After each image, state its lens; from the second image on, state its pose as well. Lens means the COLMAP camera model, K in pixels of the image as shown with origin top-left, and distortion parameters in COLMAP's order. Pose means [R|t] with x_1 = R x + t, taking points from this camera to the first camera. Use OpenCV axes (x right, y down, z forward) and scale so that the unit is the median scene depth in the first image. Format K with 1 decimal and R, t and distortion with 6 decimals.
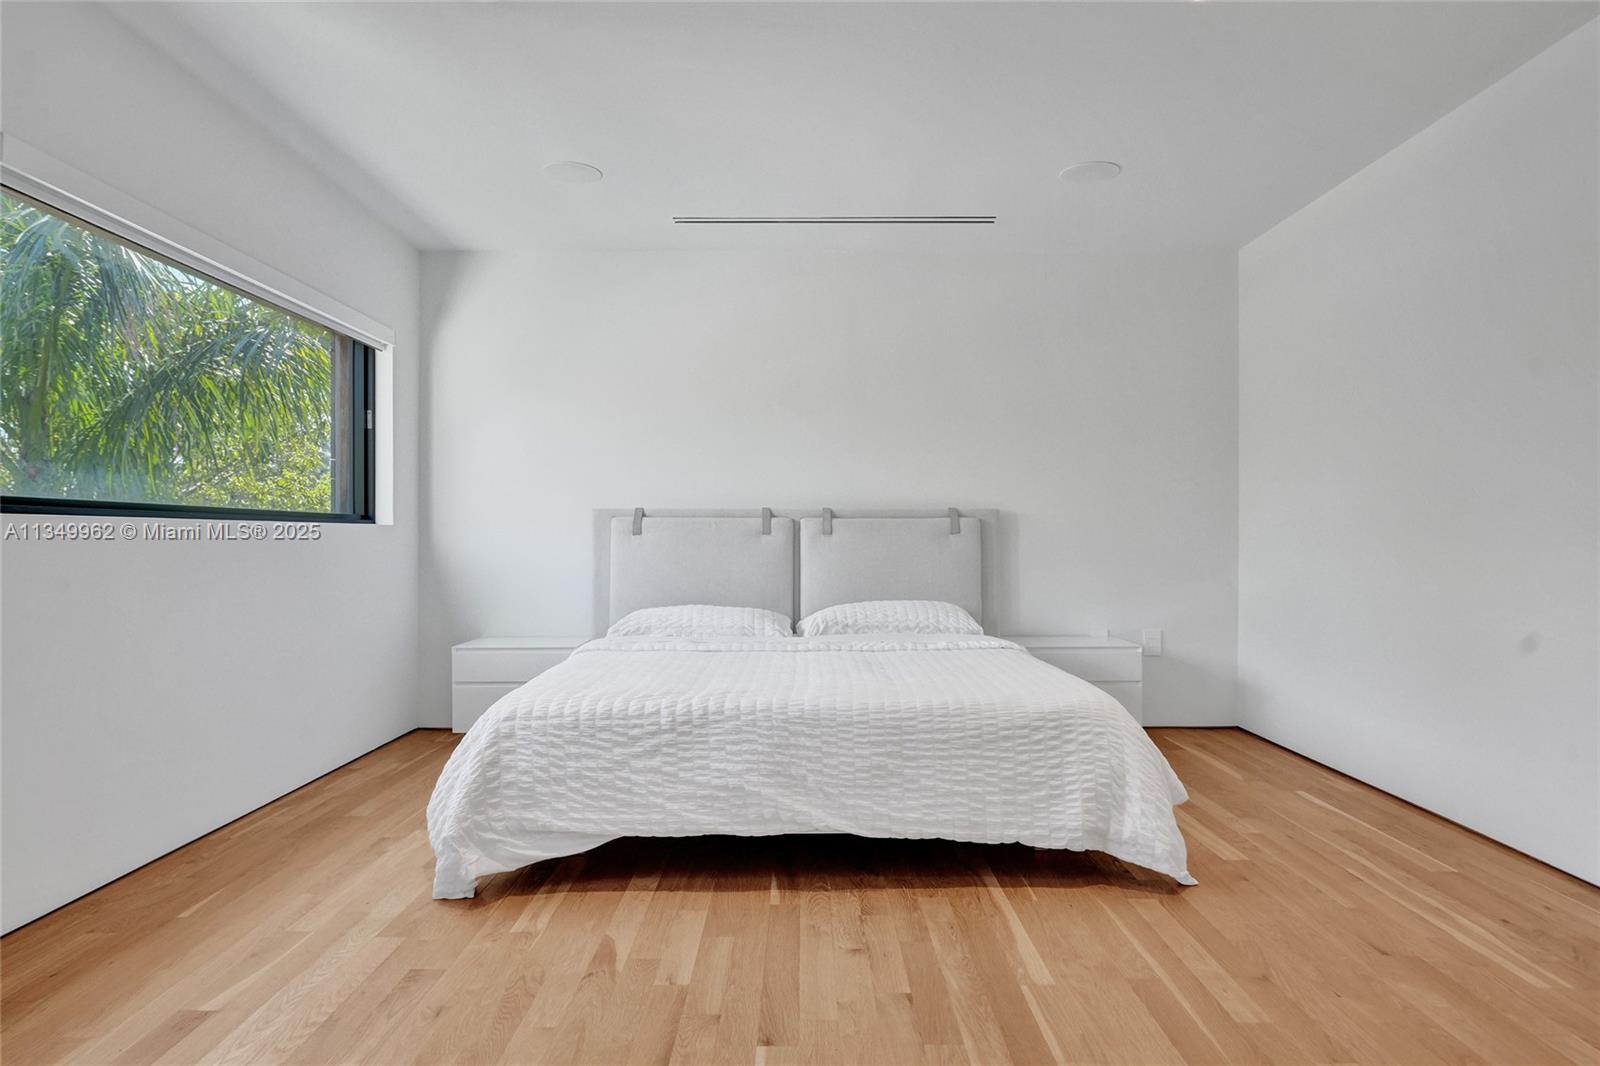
lens RADIAL K [[931.2, 0, 800.0], [0, 931.2, 533.0], [0, 0, 1]] dist [0.008888, 0.000453]
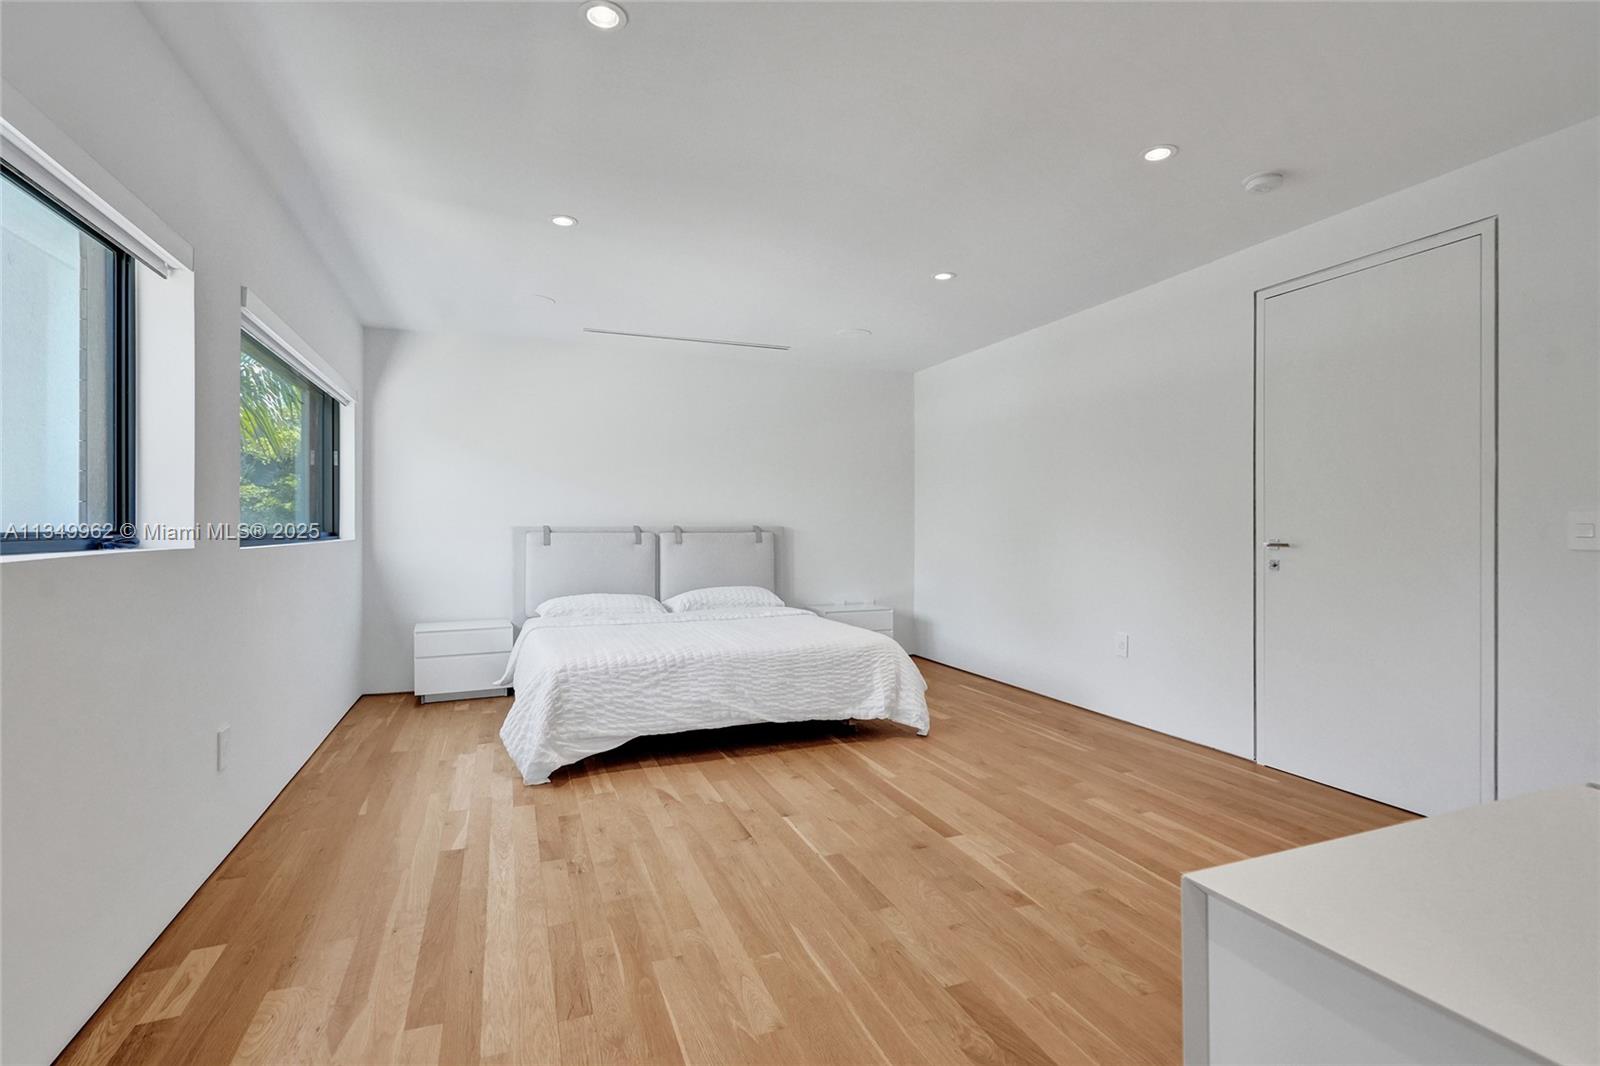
lens RADIAL K [[752.9, 0, 800.0], [0, 752.9, 533.0], [0, 0, 1]] dist [-0.007484, -0.000326]
pose [[0.928736, -0.002842, 0.370730, -0.414237], [-0.001170, 0.999943, 0.010597, -0.050030], [-0.370739, -0.010275, 0.928680, -0.340782]]
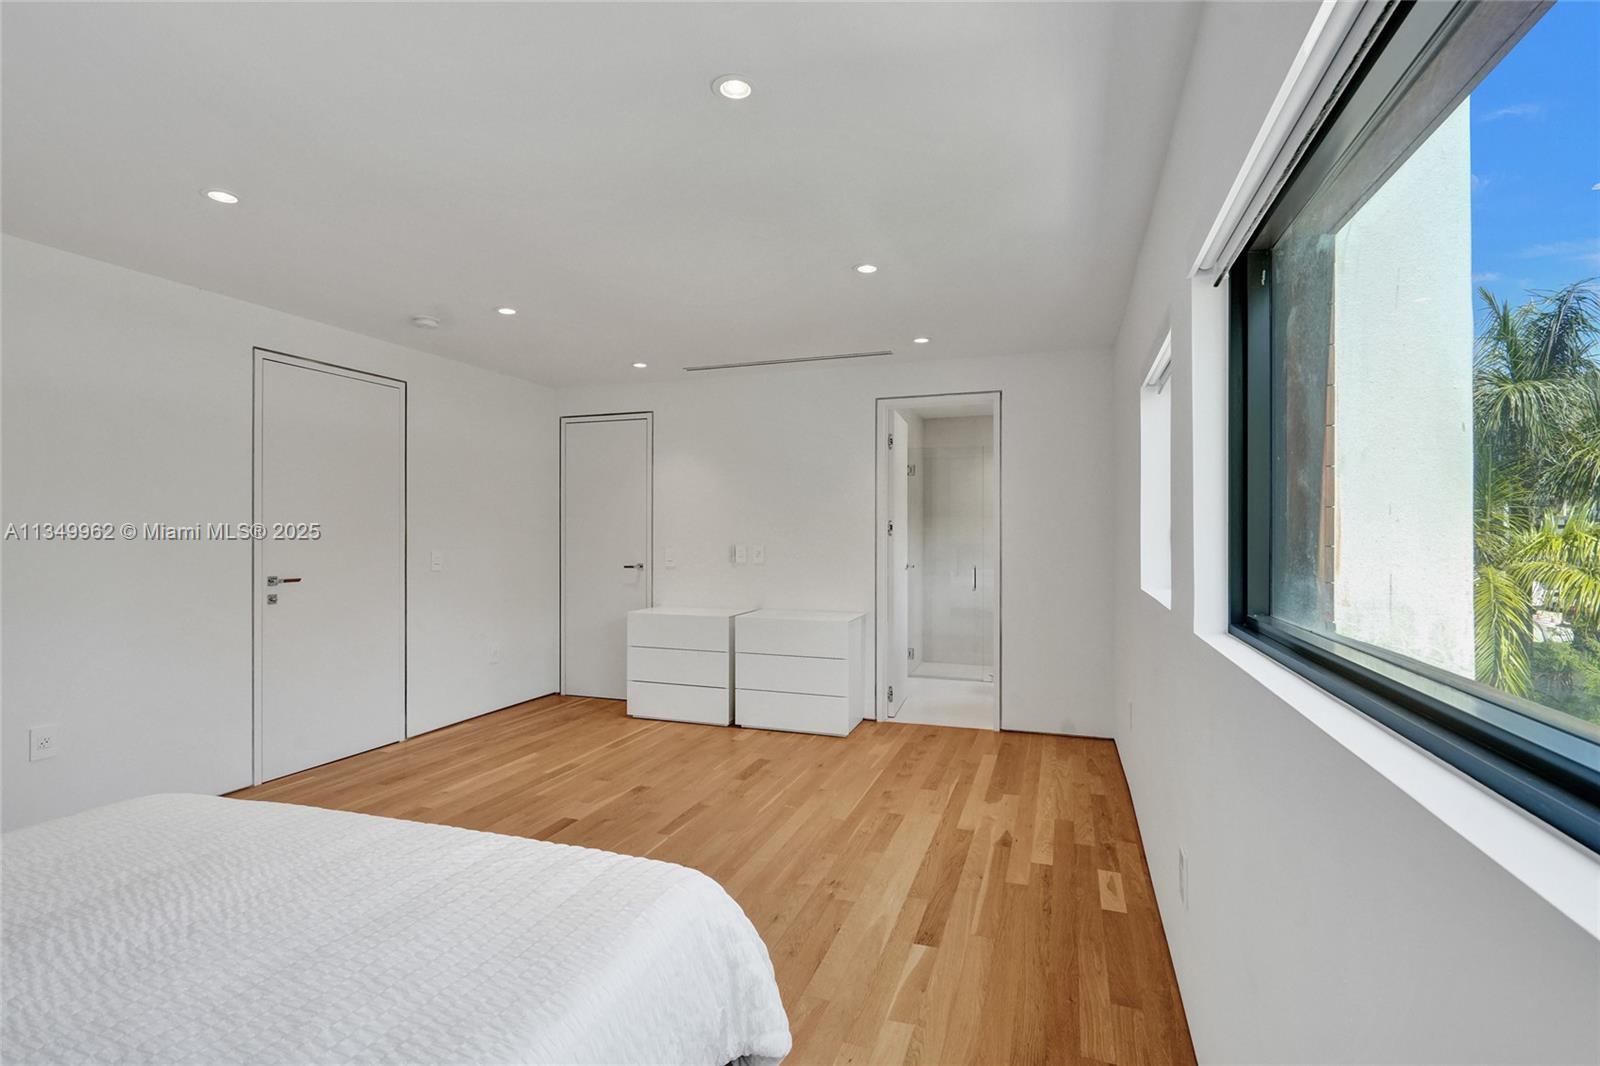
lens RADIAL K [[752.9, 0, 800.0], [0, 752.9, 533.0], [0, 0, 1]] dist [-0.007484, -0.000326]
pose [[-0.946702, 0.001424, 0.322107, -0.617892], [-0.001491, 0.999960, -0.008802, -0.099301], [-0.322107, -0.008813, -0.946662, 1.622320]]
